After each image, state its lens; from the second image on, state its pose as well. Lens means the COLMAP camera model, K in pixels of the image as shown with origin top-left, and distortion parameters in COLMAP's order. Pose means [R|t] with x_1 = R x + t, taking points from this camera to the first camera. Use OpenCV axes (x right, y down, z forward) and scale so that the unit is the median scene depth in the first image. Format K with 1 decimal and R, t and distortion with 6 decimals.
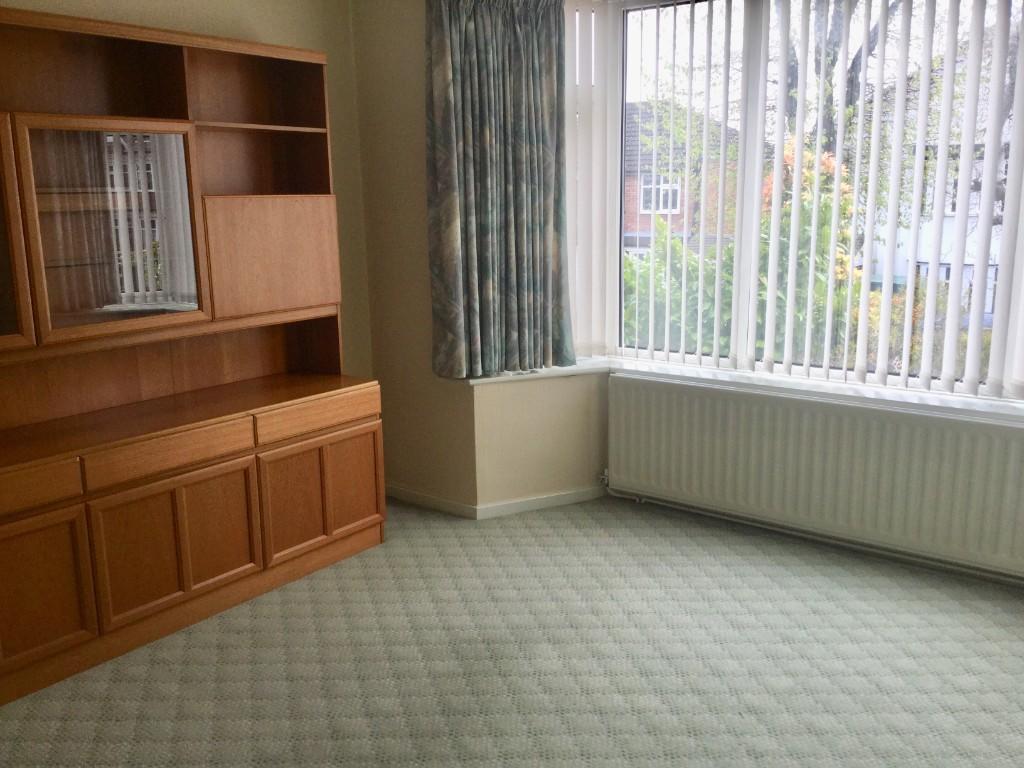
lens RADIAL K [[938.7, 0, 516.5], [0, 938.7, 385.0], [0, 0, 1]] dist [0.078022, -0.076500]
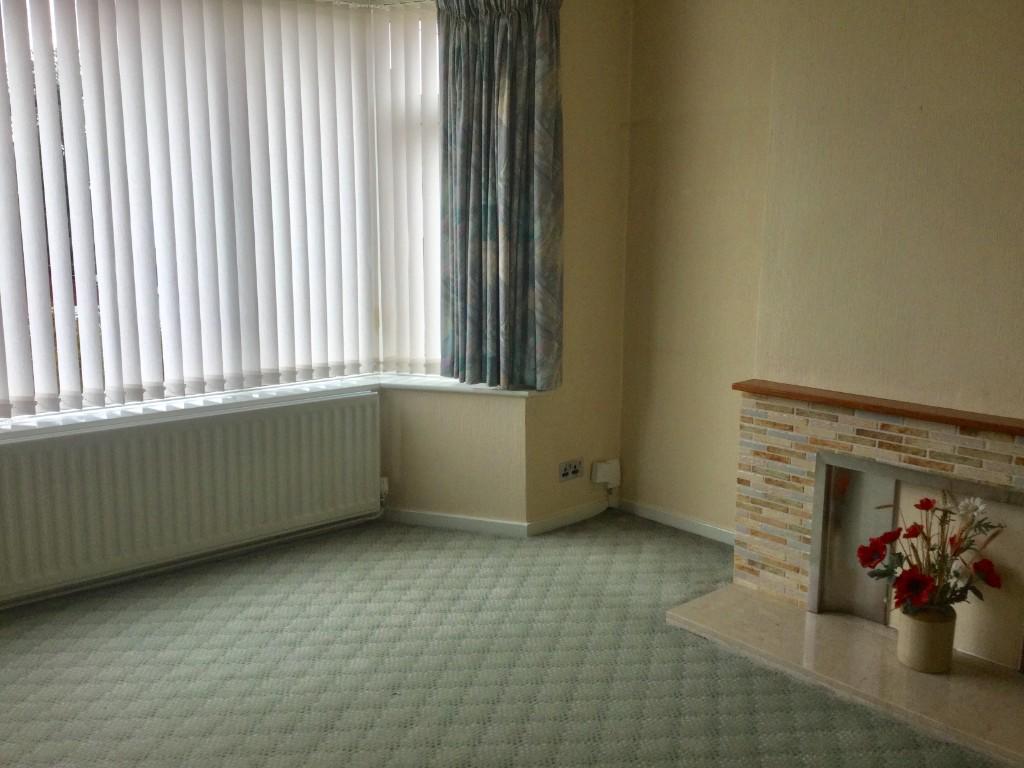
lens RADIAL K [[938.7, 0, 516.2], [0, 938.7, 382.7], [0, 0, 1]] dist [0.078022, -0.076500]
pose [[0.187503, -0.151991, 0.970434, -0.563199], [0.197366, 0.973637, 0.114359, -0.063166], [-0.962231, 0.170088, 0.212558, 0.483320]]
